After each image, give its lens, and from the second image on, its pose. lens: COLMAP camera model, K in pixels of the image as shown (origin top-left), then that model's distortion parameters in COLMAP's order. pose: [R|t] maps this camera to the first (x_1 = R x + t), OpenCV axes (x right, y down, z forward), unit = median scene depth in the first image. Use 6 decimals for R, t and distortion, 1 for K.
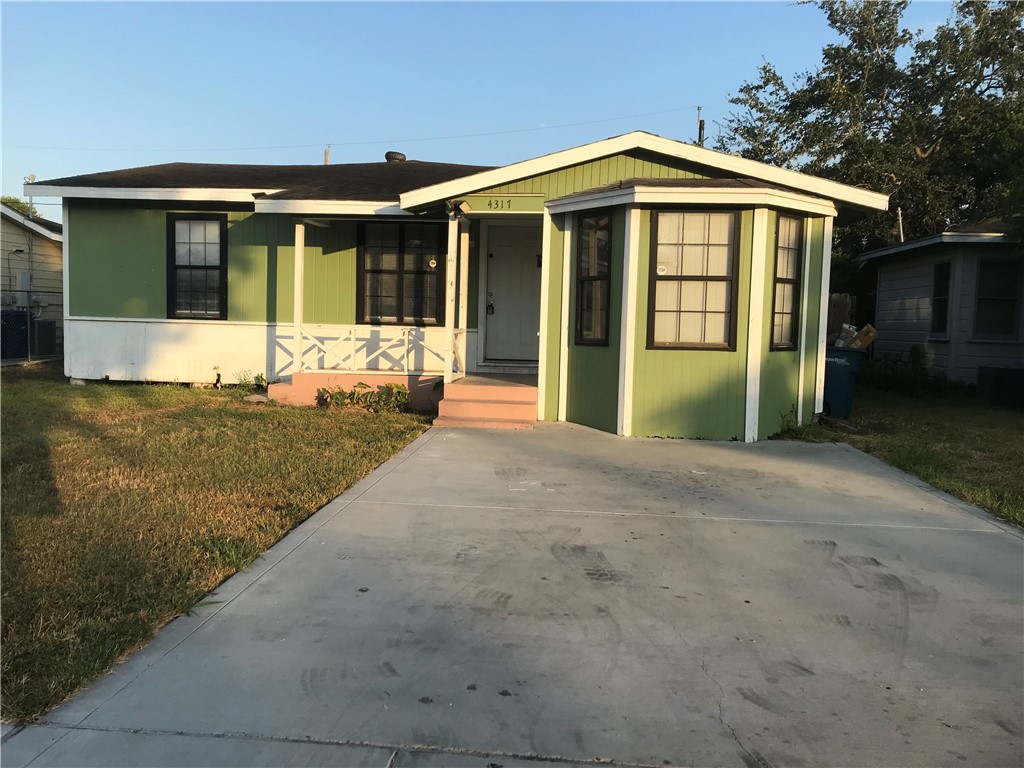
lens RADIAL K [[841.9, 0, 511.7], [0, 841.9, 382.0], [0, 0, 1]] dist [0.015161, -0.026859]
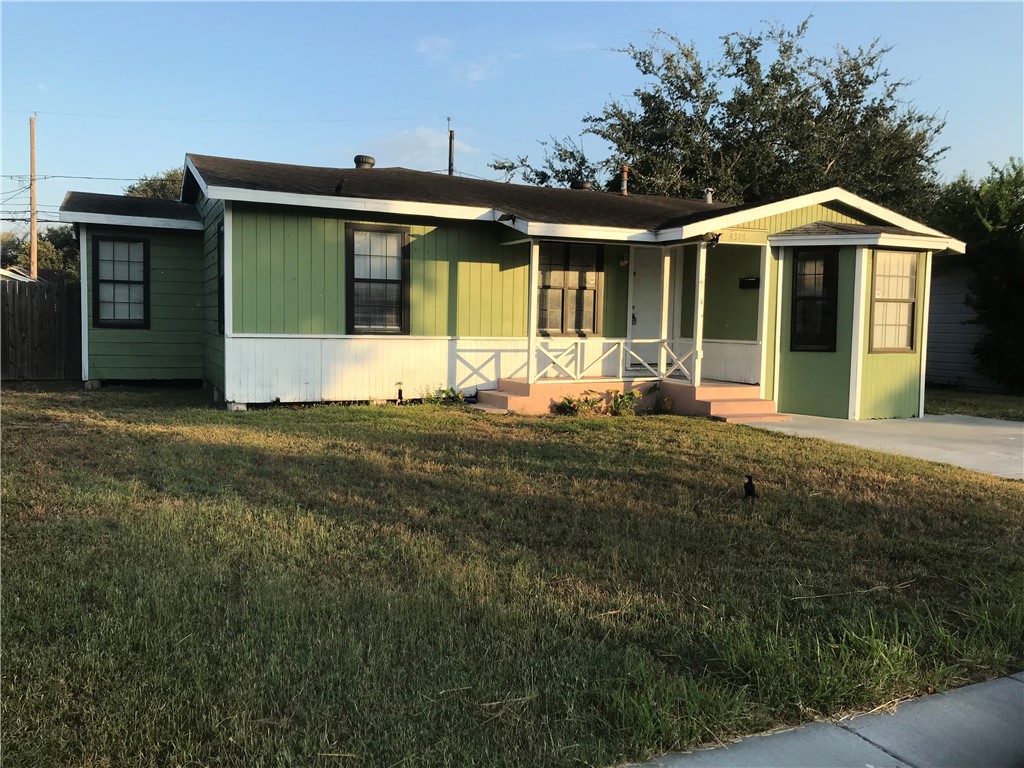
lens RADIAL K [[841.9, 0, 512.6], [0, 841.9, 385.4], [0, 0, 1]] dist [0.015161, -0.026859]
pose [[0.873617, -0.049977, 0.484040, -0.716851], [0.042850, 0.998749, 0.025782, -0.034730], [-0.484723, -0.001783, 0.874666, 0.076971]]
